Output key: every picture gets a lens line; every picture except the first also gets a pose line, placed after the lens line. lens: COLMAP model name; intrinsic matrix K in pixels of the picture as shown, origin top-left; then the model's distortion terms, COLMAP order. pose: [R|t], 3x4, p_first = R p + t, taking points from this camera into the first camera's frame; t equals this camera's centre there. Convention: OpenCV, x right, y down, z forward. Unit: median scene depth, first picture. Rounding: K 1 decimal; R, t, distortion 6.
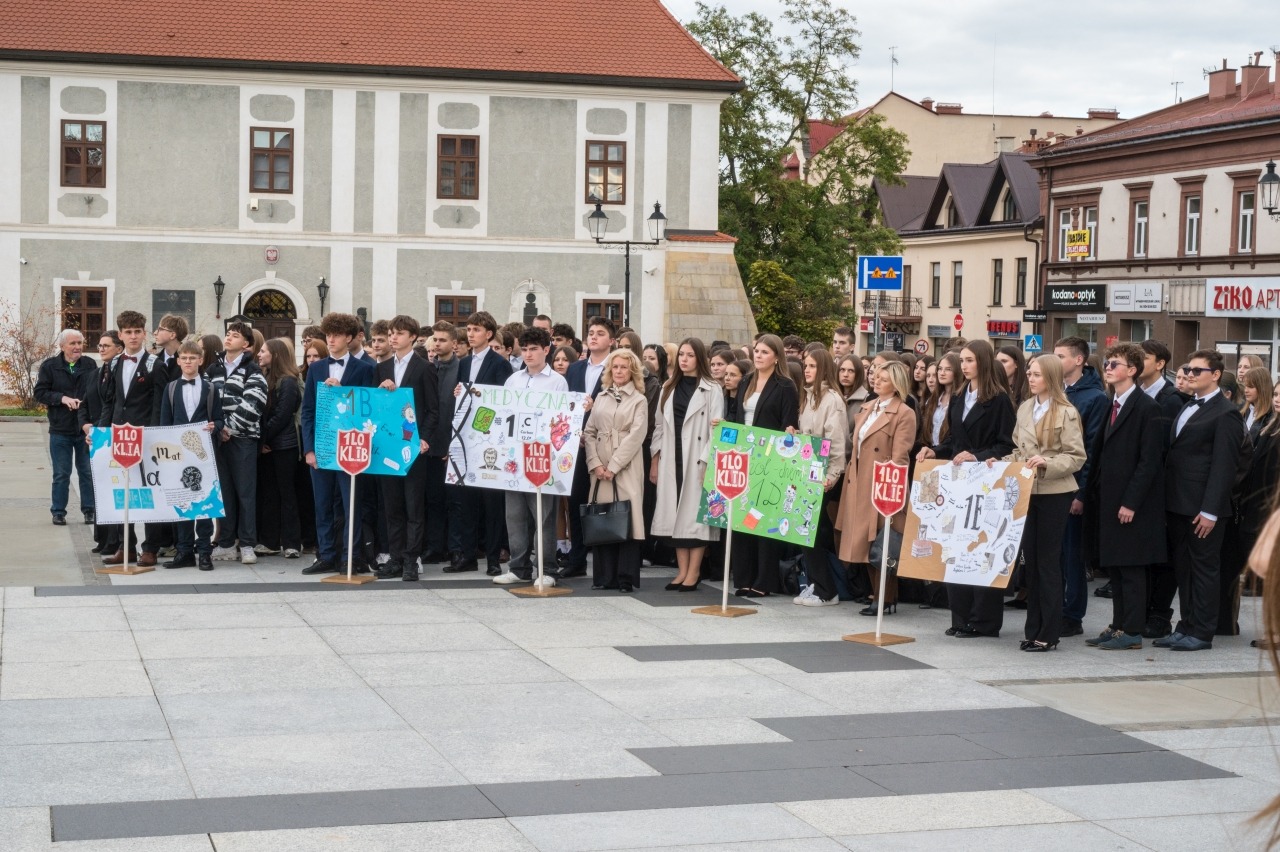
lens RADIAL K [[1834.8, 0, 639.1], [0, 1834.8, 423.0], [0, 0, 1]] dist [-0.009347, 0.000000]
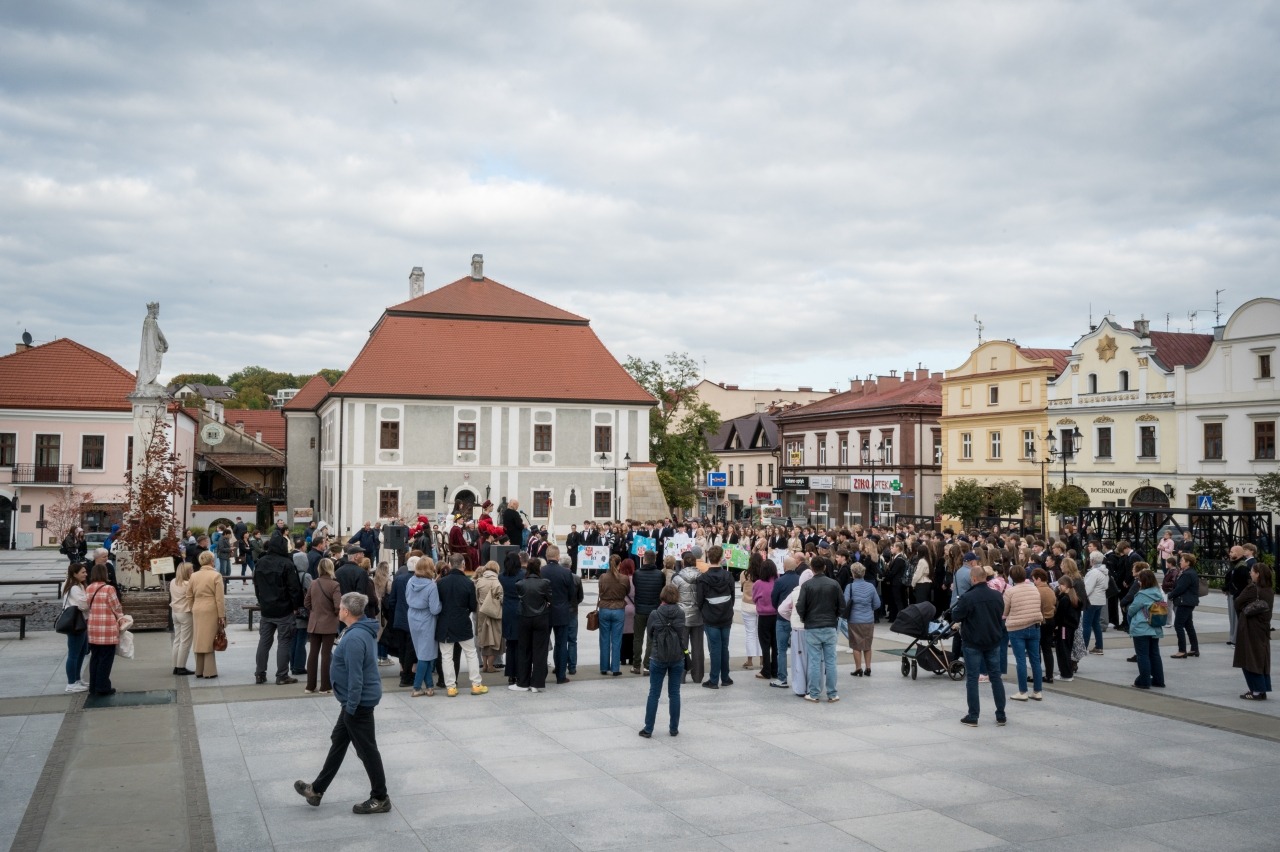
lens RADIAL K [[1135.5, 0, 648.7], [0, 1135.5, 420.9], [0, 0, 1]] dist [0.000519, 0.000742]
pose [[0.994429, -0.008253, 0.105086, -0.115740], [0.019260, 0.994374, -0.104161, -0.003127], [-0.103635, 0.105604, 0.988993, -0.489515]]
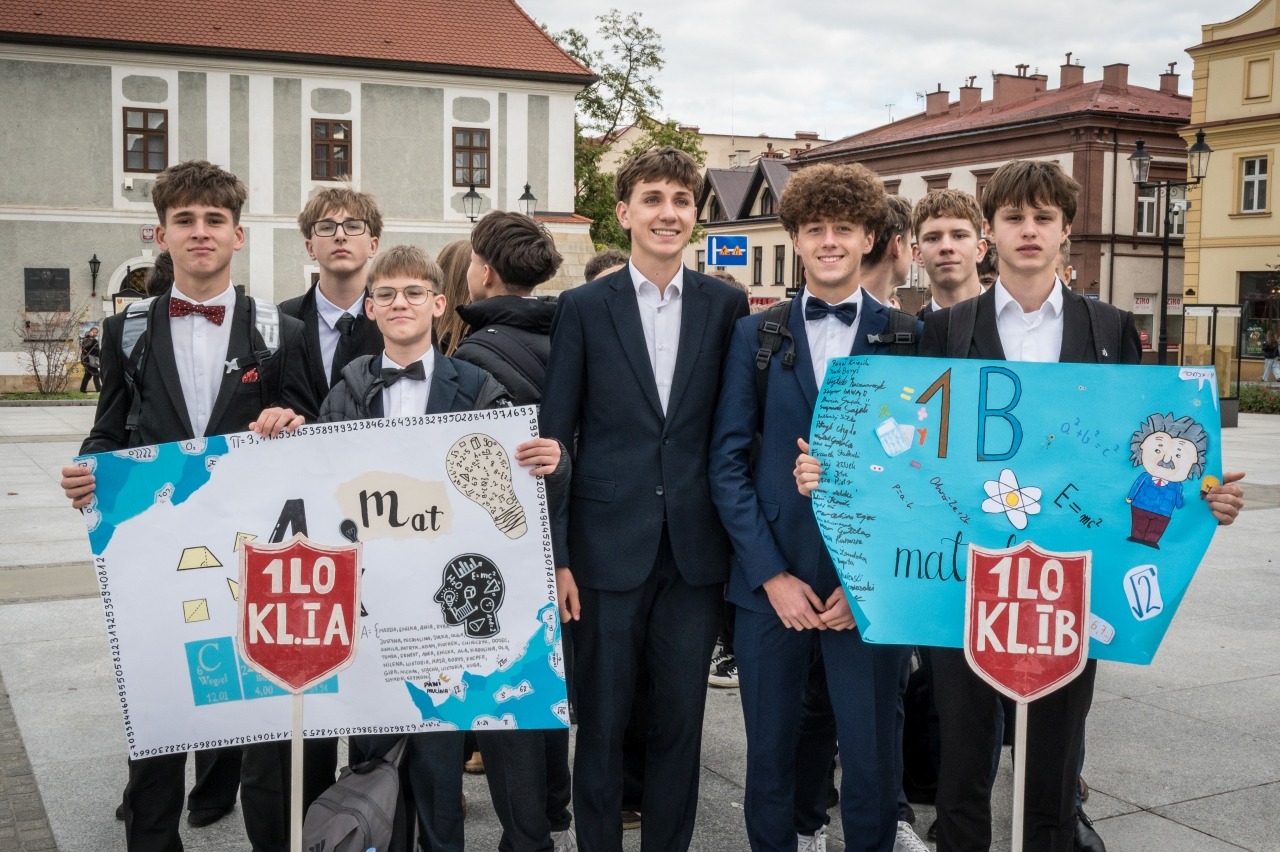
lens RADIAL K [[1336.9, 0, 640.2], [0, 1336.9, 393.3], [0, 0, 1]] dist [-0.011407, 0.000000]
pose [[0.982741, -0.021138, 0.183775, -0.067664], [0.019261, 0.999743, 0.011994, -0.006453], [-0.183981, -0.008248, 0.982895, 0.214164]]
